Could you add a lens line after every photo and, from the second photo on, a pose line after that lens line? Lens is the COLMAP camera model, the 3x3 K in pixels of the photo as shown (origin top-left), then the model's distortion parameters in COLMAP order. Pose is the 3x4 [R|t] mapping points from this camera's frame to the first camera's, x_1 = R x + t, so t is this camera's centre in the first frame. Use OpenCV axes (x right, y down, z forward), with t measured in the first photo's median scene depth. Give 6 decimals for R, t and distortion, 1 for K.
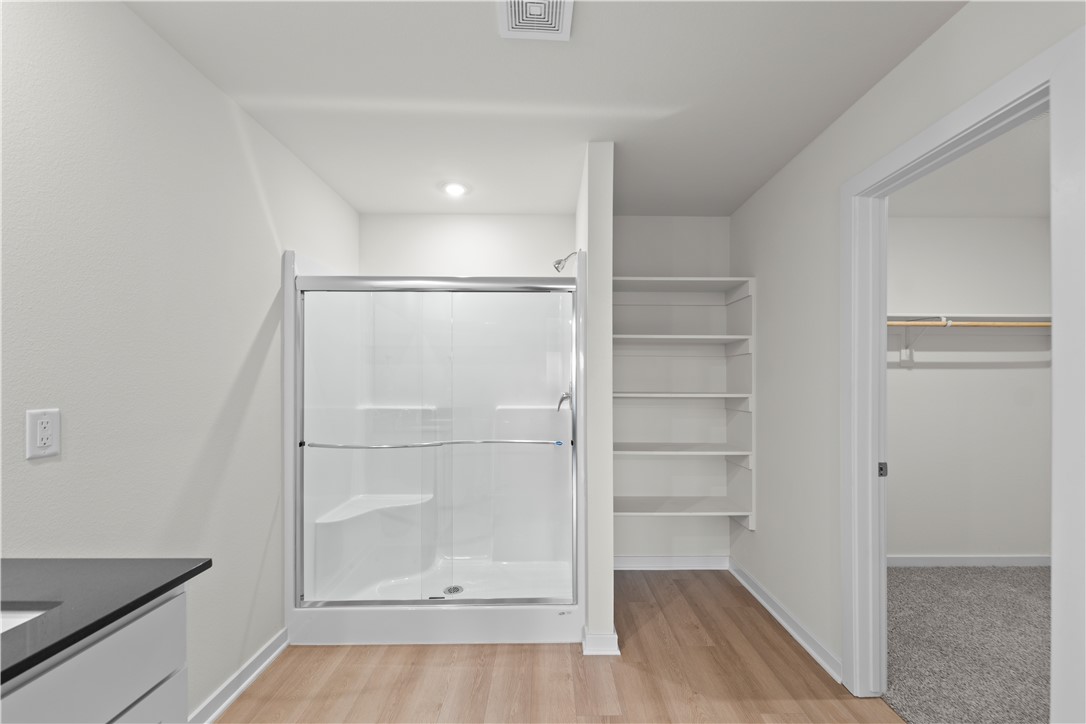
lens RADIAL K [[455.8, 0, 546.9], [0, 455.8, 379.0], [0, 0, 1]] dist [0.000796, -0.000155]
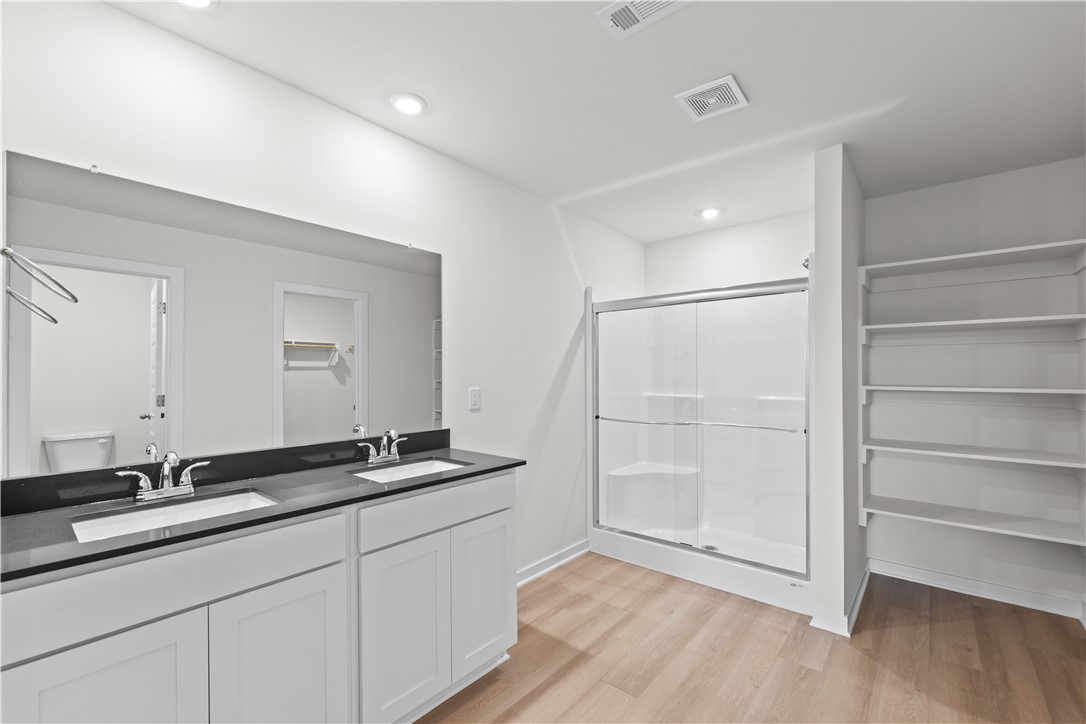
lens RADIAL K [[456.4, 0, 548.6], [0, 456.4, 373.1], [0, 0, 1]] dist [0.000394, -0.000052]
pose [[0.759742, -0.004298, -0.650210, 0.314036], [0.005764, 0.999983, 0.000125, -0.000469], [0.650199, -0.003843, 0.759755, -0.228084]]
